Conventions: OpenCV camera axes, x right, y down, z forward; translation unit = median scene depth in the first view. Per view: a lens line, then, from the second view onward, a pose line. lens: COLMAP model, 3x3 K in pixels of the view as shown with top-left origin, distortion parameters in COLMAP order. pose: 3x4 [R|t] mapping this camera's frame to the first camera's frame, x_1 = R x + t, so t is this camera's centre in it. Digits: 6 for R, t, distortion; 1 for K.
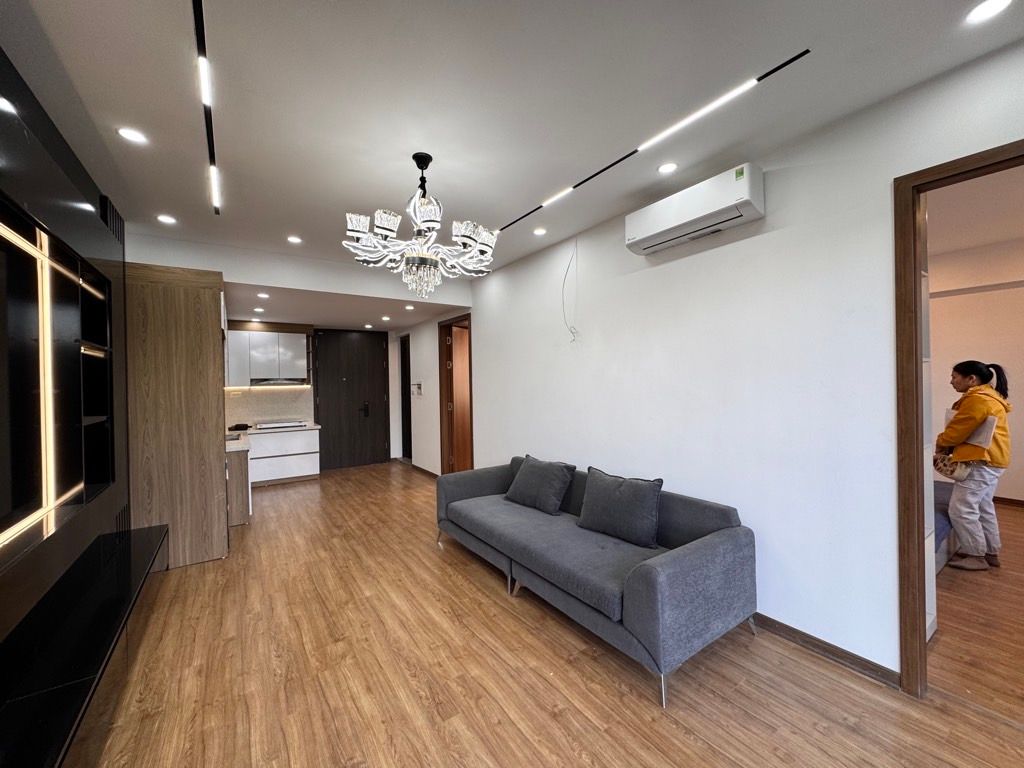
lens RADIAL K [[408.1, 0, 511.5], [0, 408.1, 382.5], [0, 0, 1]] dist [-0.002361, 0.000328]
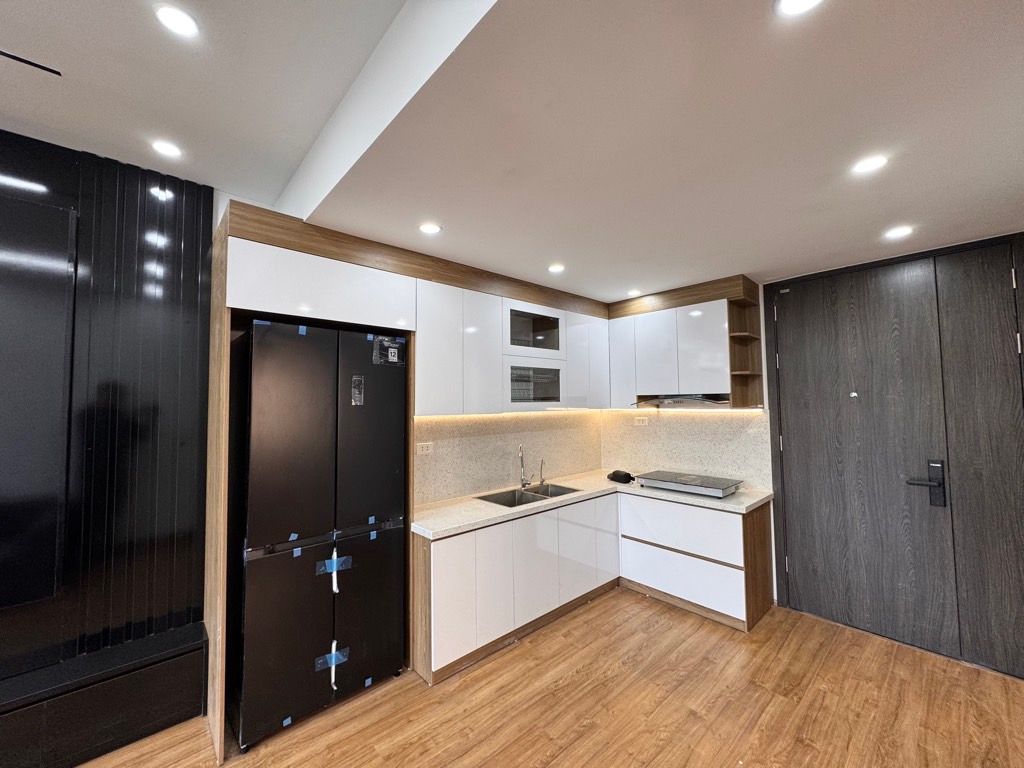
lens RADIAL K [[407.5, 0, 511.1], [0, 407.5, 382.7], [0, 0, 1]] dist [-0.003351, 0.000749]
pose [[0.134907, -0.032350, -0.990330, -0.201878], [0.004055, 0.999477, -0.032096, -0.023094], [0.990850, 0.000314, 0.134967, 1.733631]]
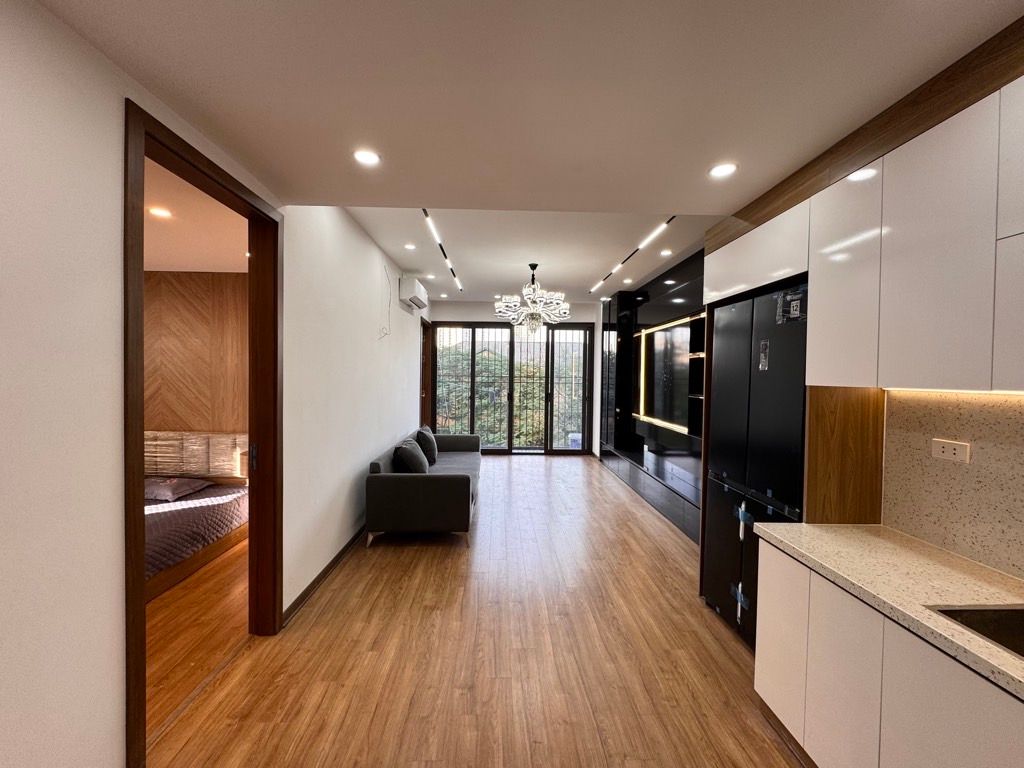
lens RADIAL K [[407.5, 0, 511.1], [0, 407.5, 382.7], [0, 0, 1]] dist [-0.003351, 0.000749]
pose [[-0.842210, -0.004608, 0.539130, -1.099439], [0.003271, 0.999901, 0.013656, 0.007253], [-0.539140, 0.013265, -0.842112, 2.499637]]
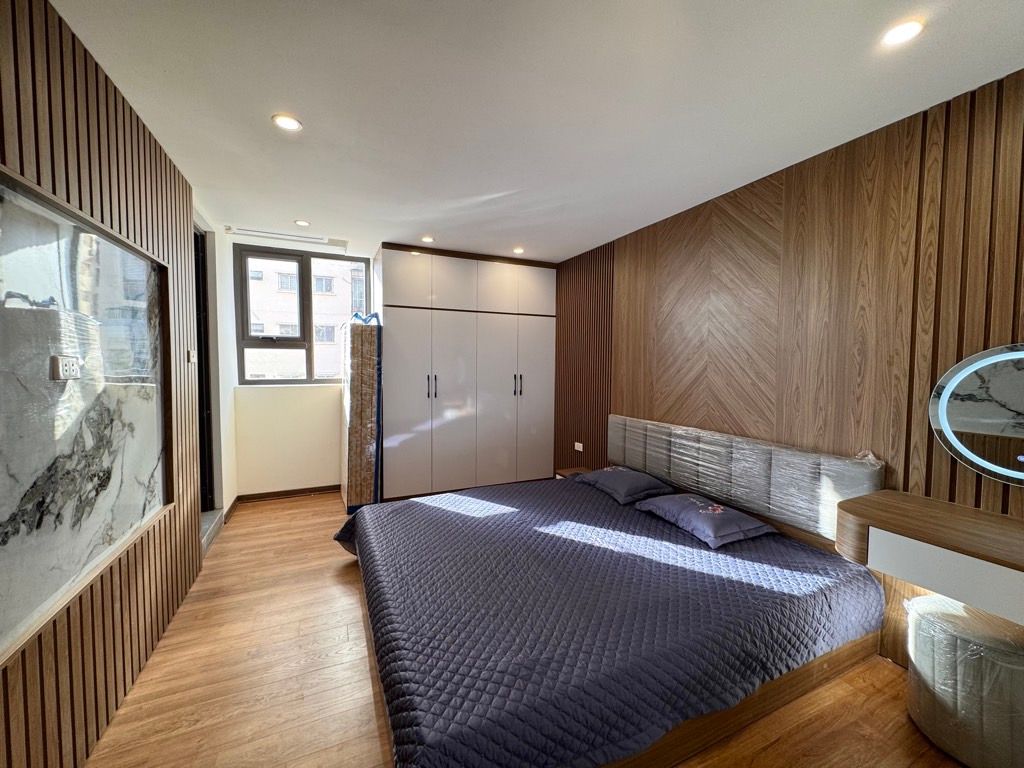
lens RADIAL K [[407.5, 0, 511.1], [0, 407.5, 382.7], [0, 0, 1]] dist [-0.003351, 0.000749]
pose [[0.171865, -0.031403, 0.984620, -0.340110], [-0.004673, 0.999455, 0.032692, 0.047247], [-0.985109, -0.010219, 0.171624, 2.254778]]
